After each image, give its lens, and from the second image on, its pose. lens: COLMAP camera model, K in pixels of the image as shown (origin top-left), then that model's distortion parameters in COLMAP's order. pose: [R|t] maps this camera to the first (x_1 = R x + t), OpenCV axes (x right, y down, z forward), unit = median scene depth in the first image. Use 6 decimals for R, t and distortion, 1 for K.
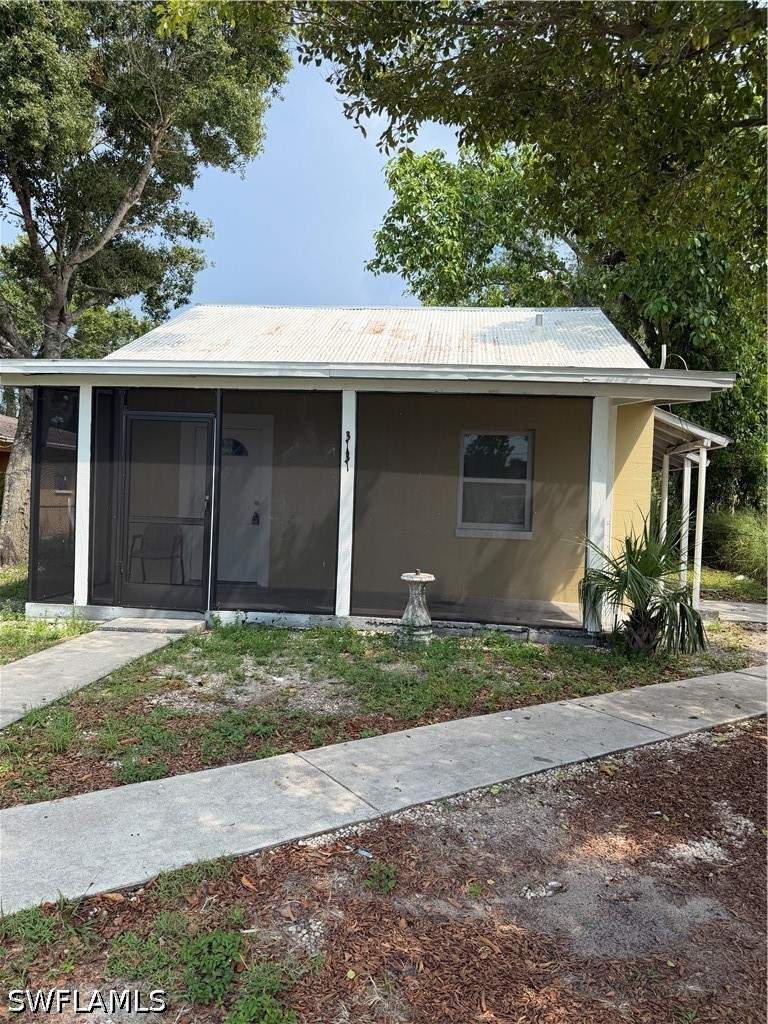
lens RADIAL K [[739.1, 0, 382.9], [0, 739.1, 505.1], [0, 0, 1]] dist [0.056737, -0.068553]
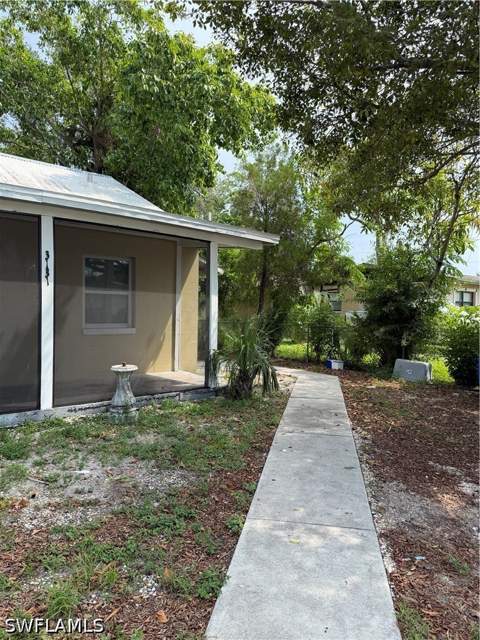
lens RADIAL K [[461.9, 0, 244.8], [0, 461.9, 314.5], [0, 0, 1]] dist [0.056737, -0.068553]
pose [[0.679937, -0.031392, 0.732598, -0.380881], [0.017022, 0.999490, 0.027030, -0.014139], [-0.733073, -0.005909, 0.680124, 0.269238]]
